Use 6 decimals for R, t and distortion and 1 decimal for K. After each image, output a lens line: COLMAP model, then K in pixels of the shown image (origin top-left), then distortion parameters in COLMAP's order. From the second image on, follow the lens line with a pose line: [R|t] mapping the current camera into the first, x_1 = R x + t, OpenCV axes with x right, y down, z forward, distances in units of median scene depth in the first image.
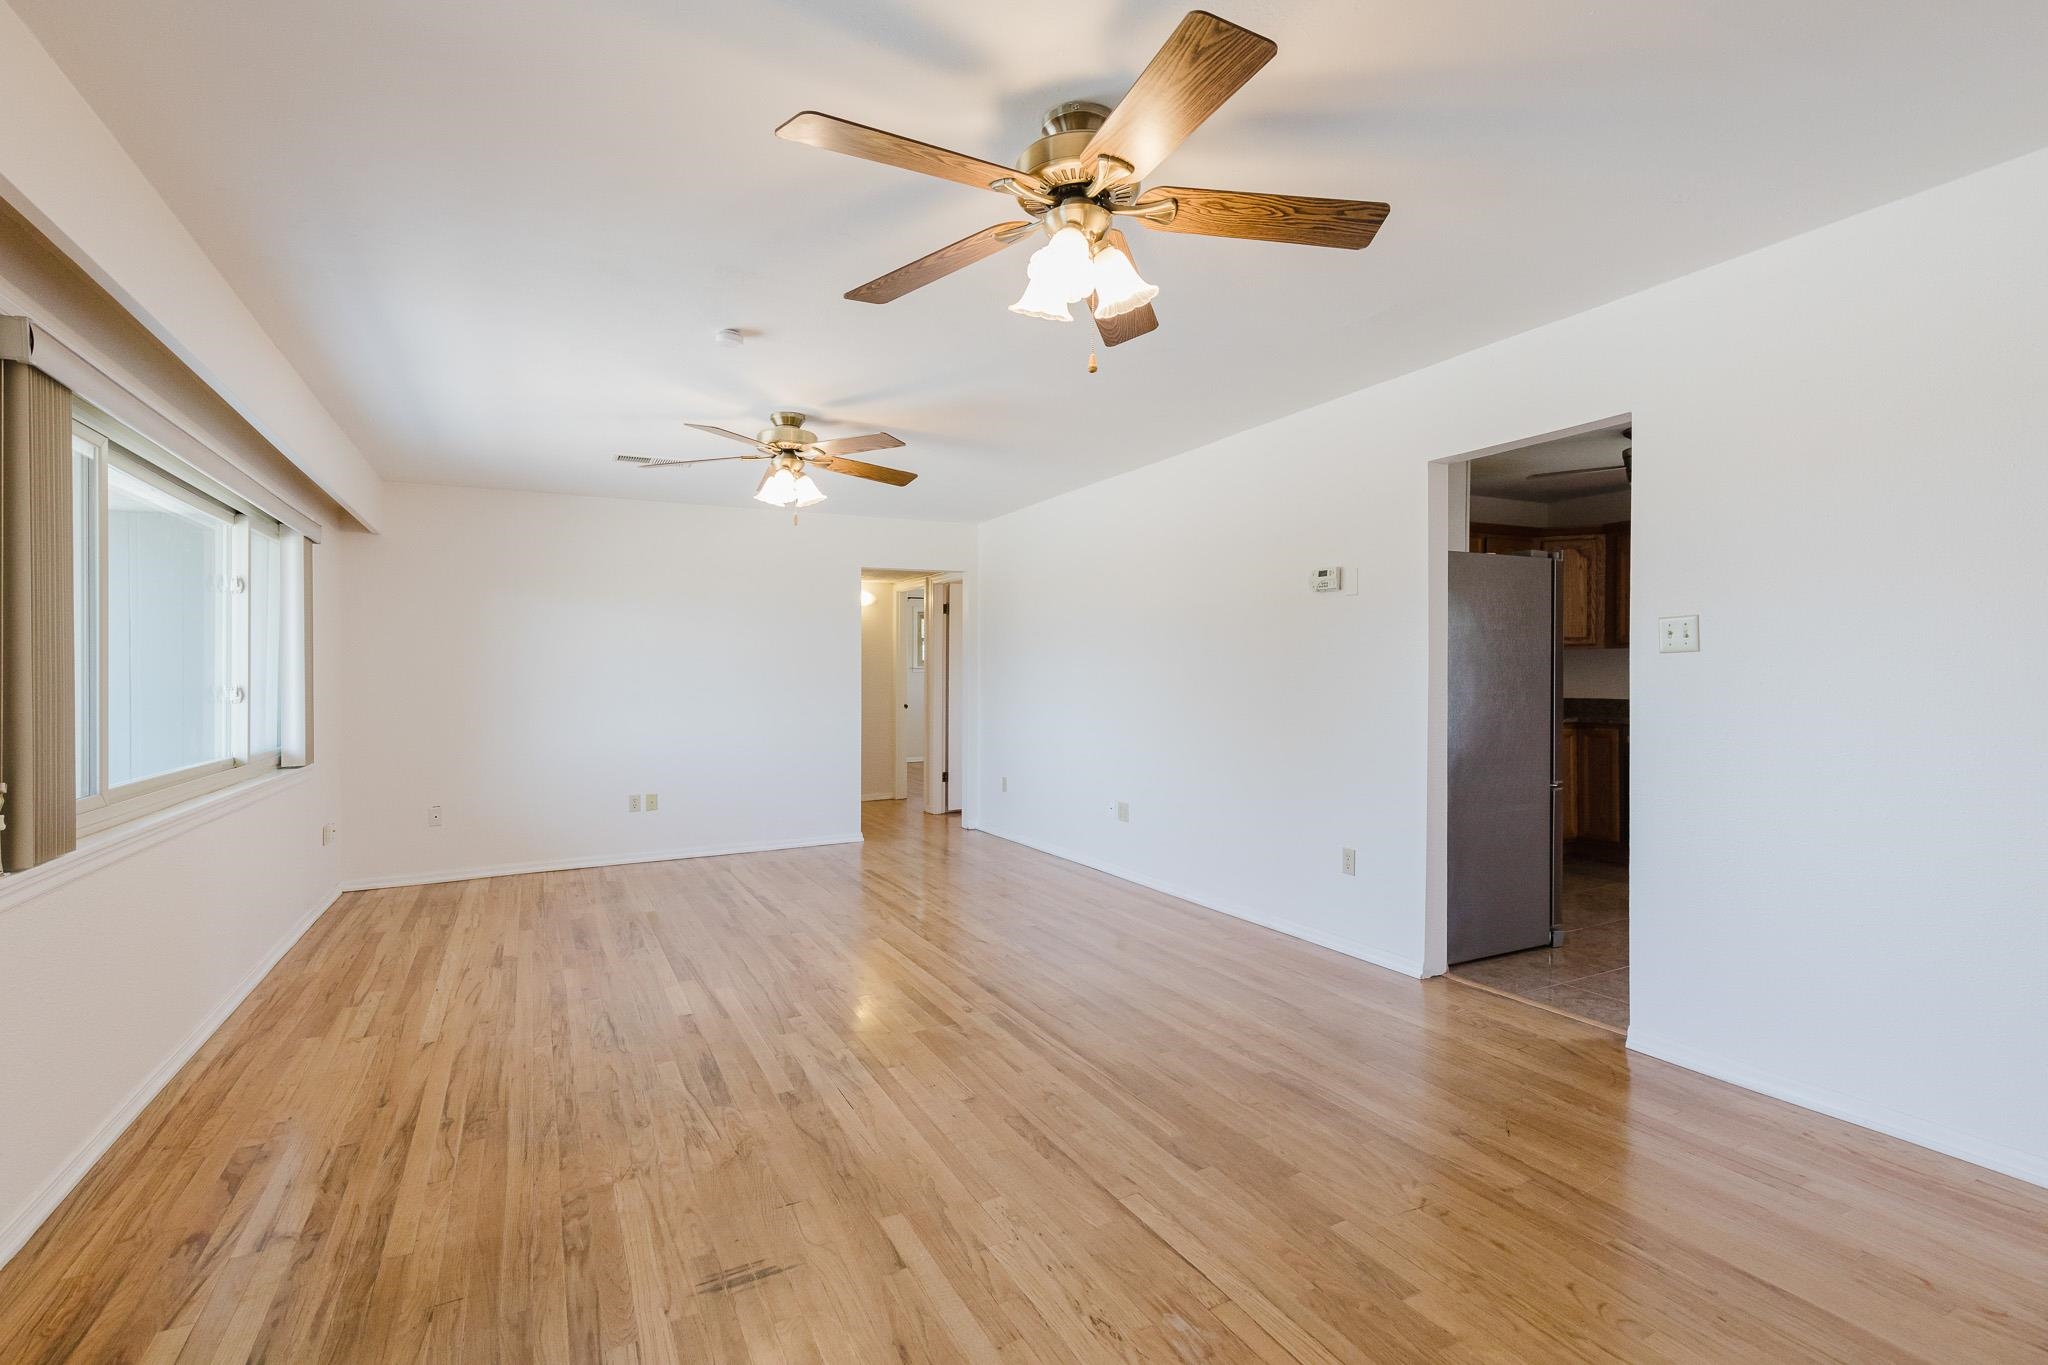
lens RADIAL K [[932.3, 0, 1031.1], [0, 932.3, 672.2], [0, 0, 1]] dist [0.009031, -0.001265]
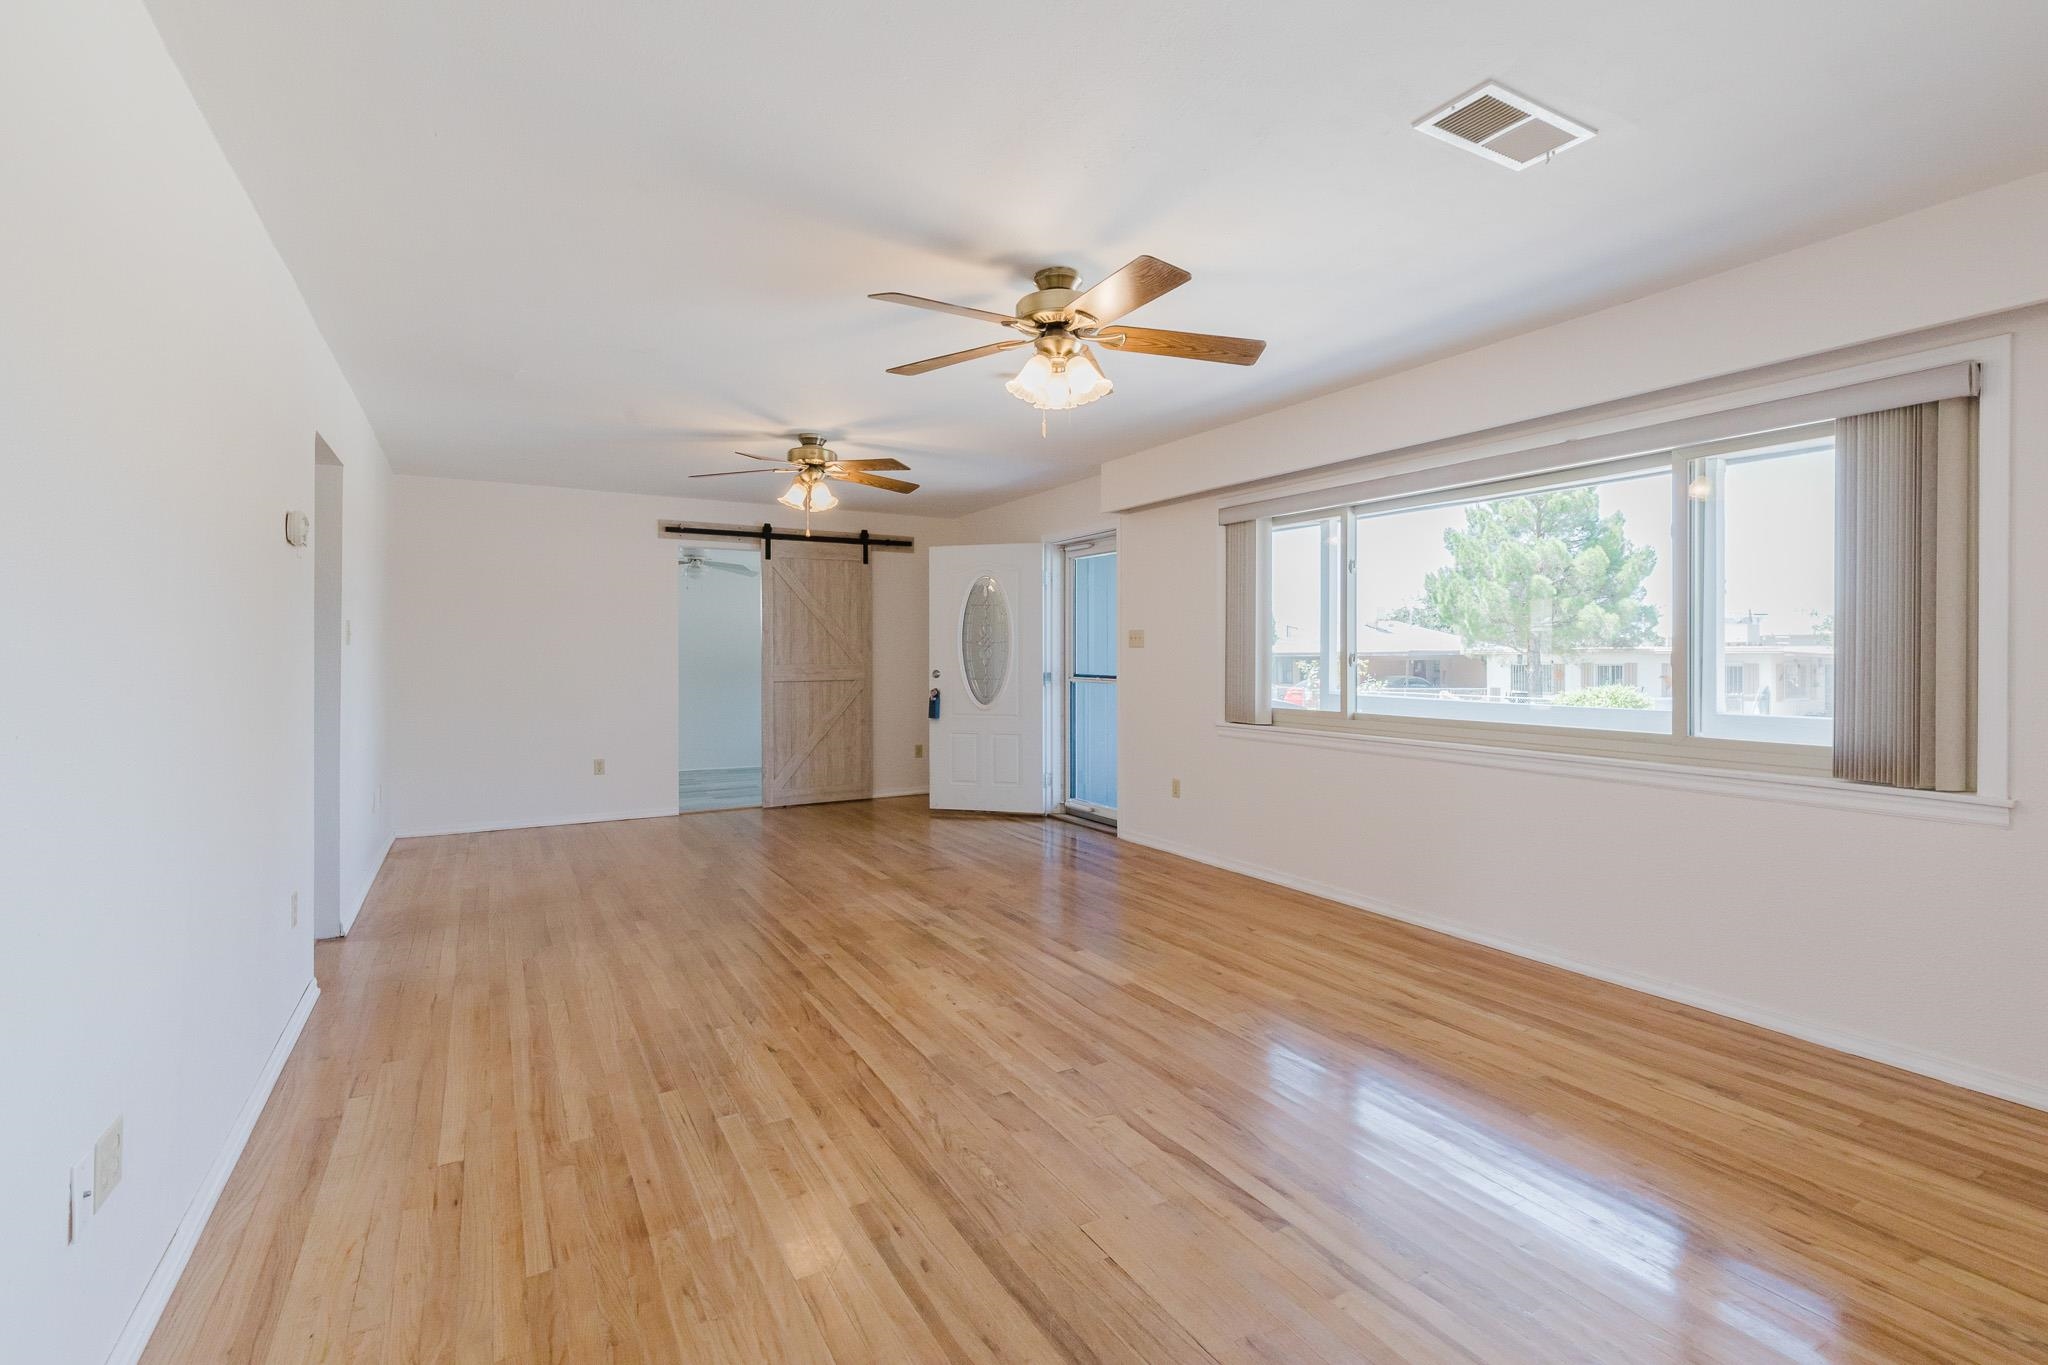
lens RADIAL K [[932.3, 0, 1024.3], [0, 932.3, 673.8], [0, 0, 1]] dist [0.009031, -0.001265]
pose [[-0.999362, 0.018704, -0.030427, -0.283671], [0.017915, 0.999501, 0.026020, 0.003093], [0.030899, 0.025458, -0.999198, 2.176069]]
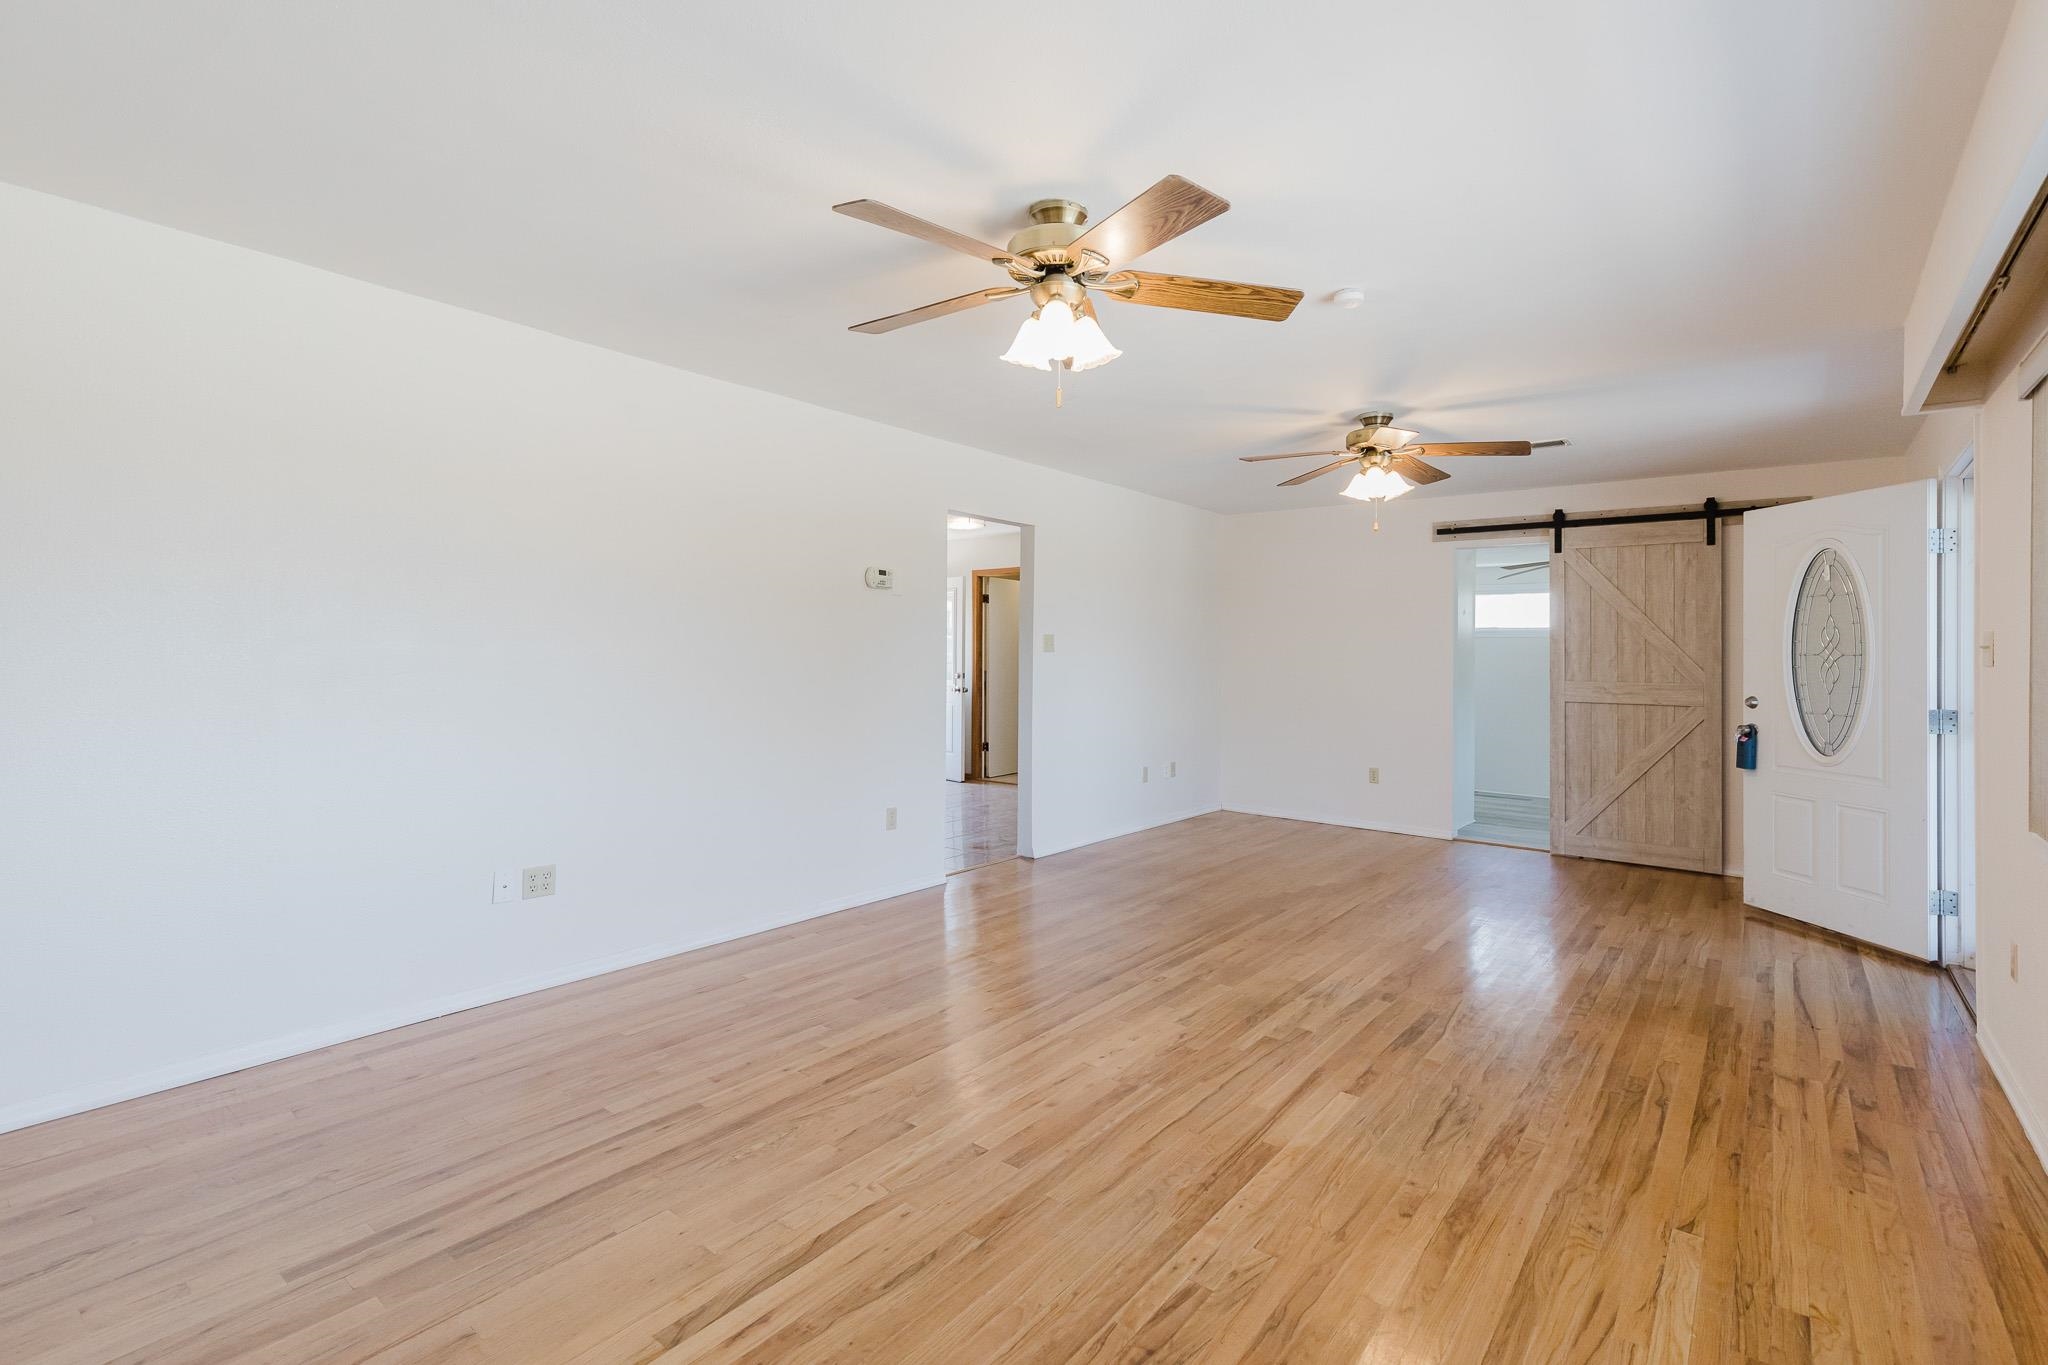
lens RADIAL K [[932.3, 0, 1044.9], [0, 932.3, 670.3], [0, 0, 1]] dist [0.009031, -0.001265]
pose [[-0.403436, -0.005925, 0.914989, -1.012565], [-0.007658, 0.999966, 0.003099, 0.010485], [-0.914976, -0.005757, -0.403468, 1.601044]]
